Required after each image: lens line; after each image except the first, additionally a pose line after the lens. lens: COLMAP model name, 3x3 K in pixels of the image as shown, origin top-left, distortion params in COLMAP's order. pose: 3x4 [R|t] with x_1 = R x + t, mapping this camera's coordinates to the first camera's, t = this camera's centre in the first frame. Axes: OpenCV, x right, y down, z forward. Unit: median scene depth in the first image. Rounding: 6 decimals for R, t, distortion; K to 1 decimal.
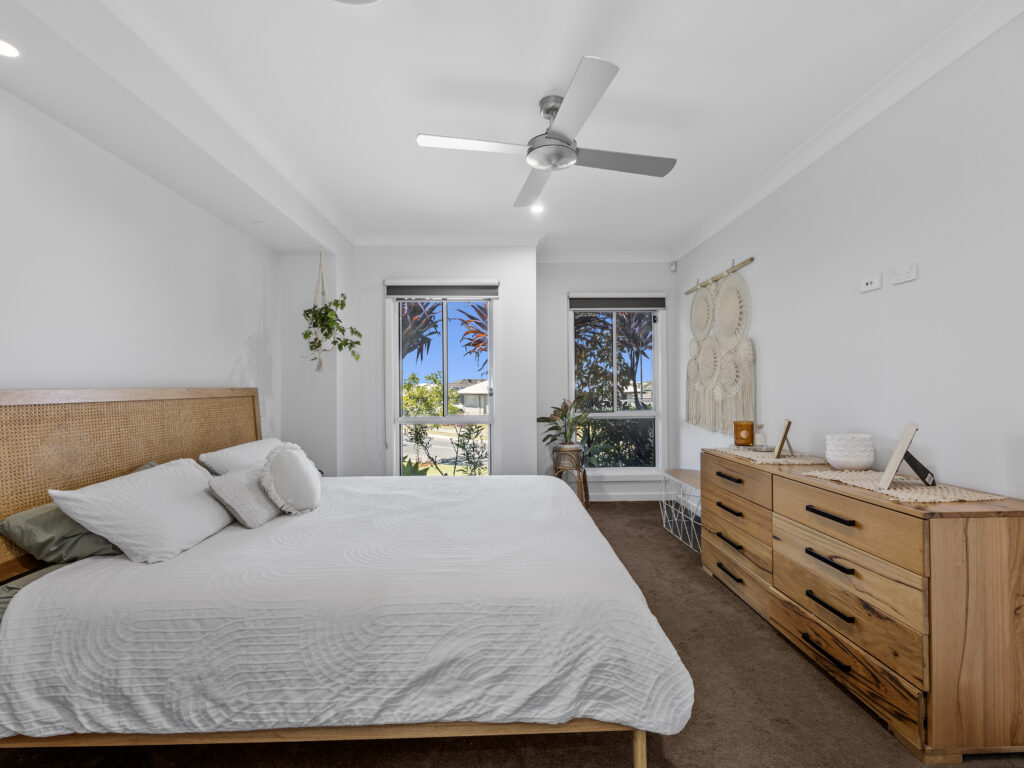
lens RADIAL K [[463.2, 0, 509.2], [0, 463.2, 383.2], [0, 0, 1]] dist [-0.004020, 0.000528]
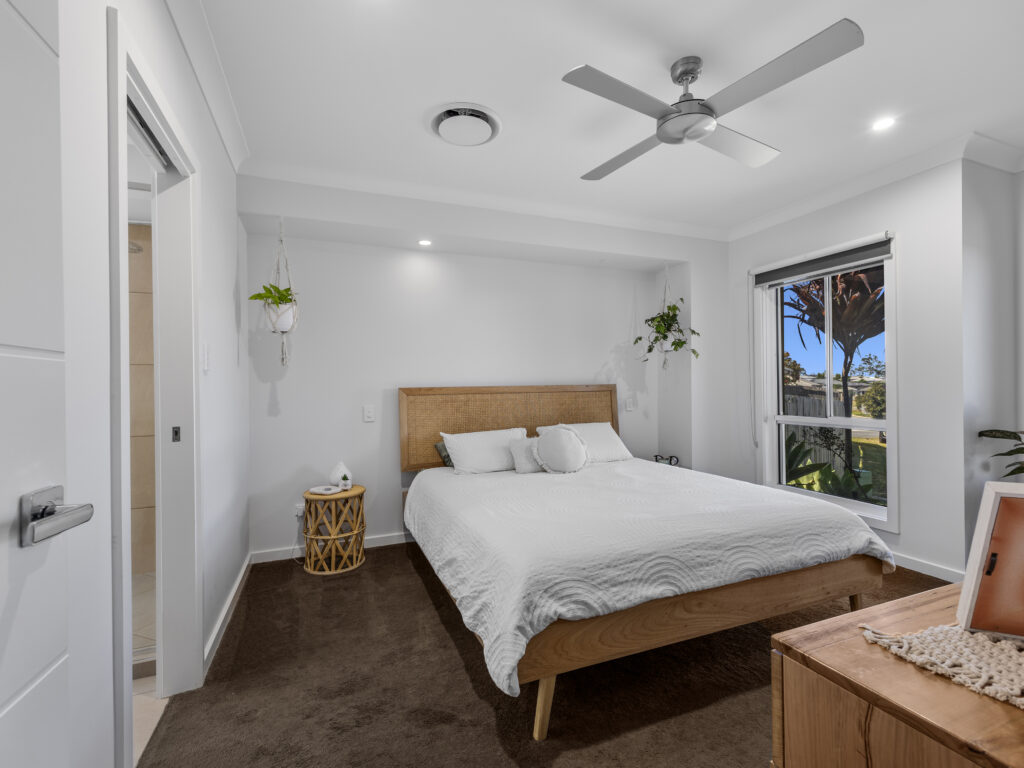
lens RADIAL K [[463.2, 0, 512.6], [0, 463.2, 387.4], [0, 0, 1]] dist [-0.004020, 0.000528]
pose [[0.356807, 0.001772, -0.934177, 0.543564], [0.021391, 0.999720, 0.010067, -0.000882], [0.933933, -0.023575, 0.356669, 0.239043]]
